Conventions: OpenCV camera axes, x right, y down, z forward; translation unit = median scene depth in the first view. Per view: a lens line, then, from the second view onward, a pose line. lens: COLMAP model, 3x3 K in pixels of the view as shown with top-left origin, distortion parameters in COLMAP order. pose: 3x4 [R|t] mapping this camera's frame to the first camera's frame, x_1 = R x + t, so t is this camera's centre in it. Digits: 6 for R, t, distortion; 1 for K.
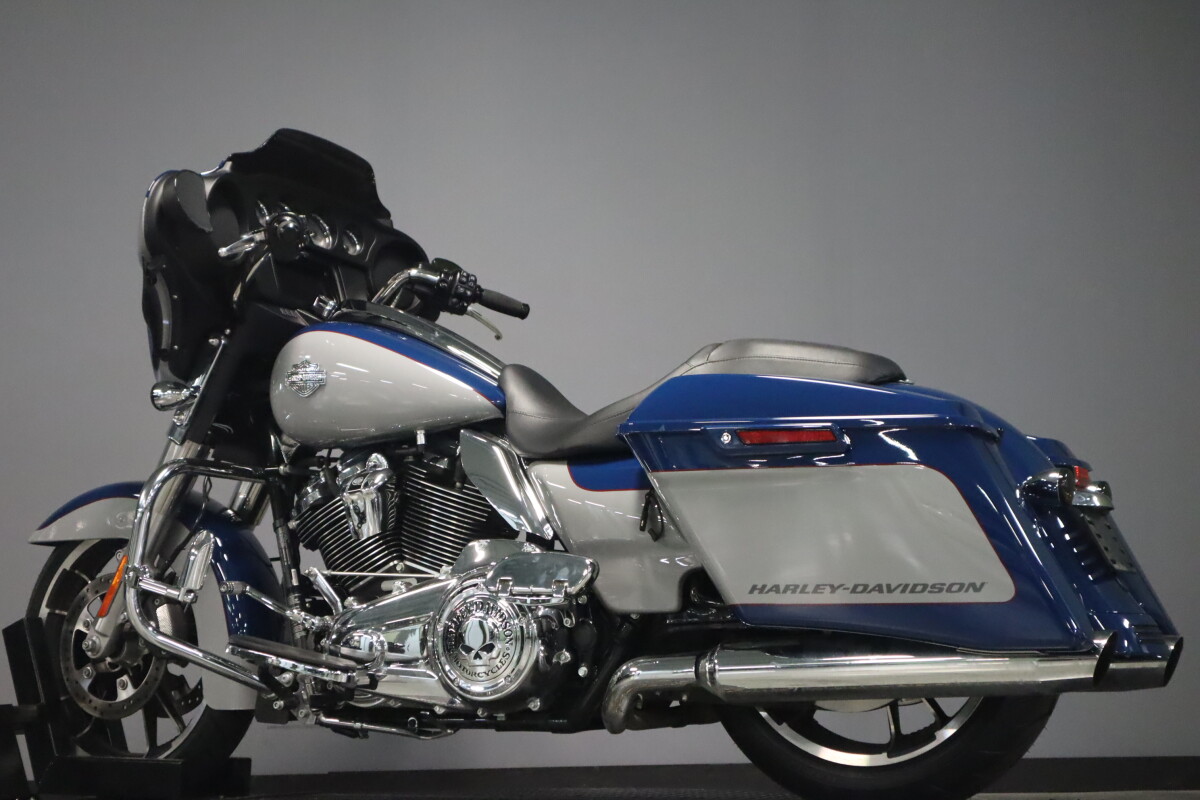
lens RADIAL K [[1884.6, 0, 600.0], [0, 1884.6, 400.0], [0, 0, 1]] dist [0.025252, -0.033953]
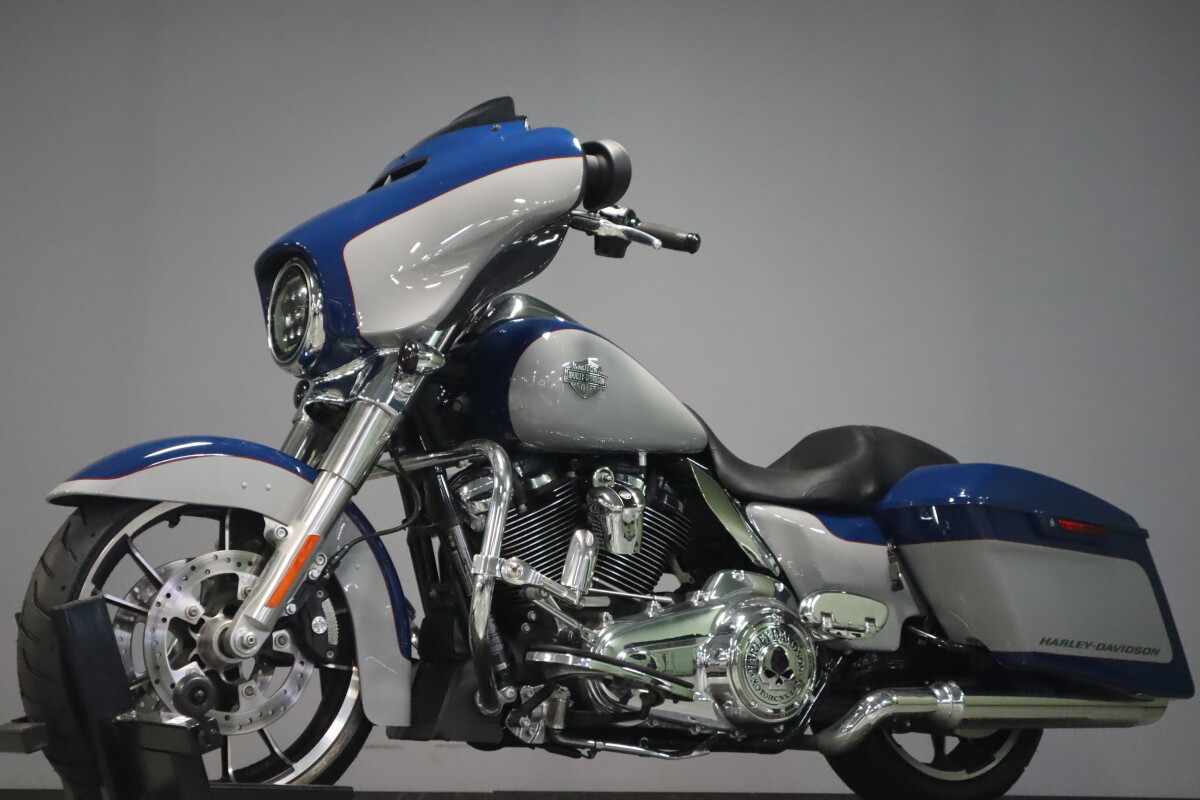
lens RADIAL K [[1884.6, 0, 600.0], [0, 1884.6, 400.0], [0, 0, 1]] dist [0.025252, -0.033953]
pose [[0.462407, 0.169134, 0.870387, -1.071793], [-0.151958, 0.982231, -0.110137, 0.112529], [-0.873550, -0.081335, 0.479892, 0.587152]]
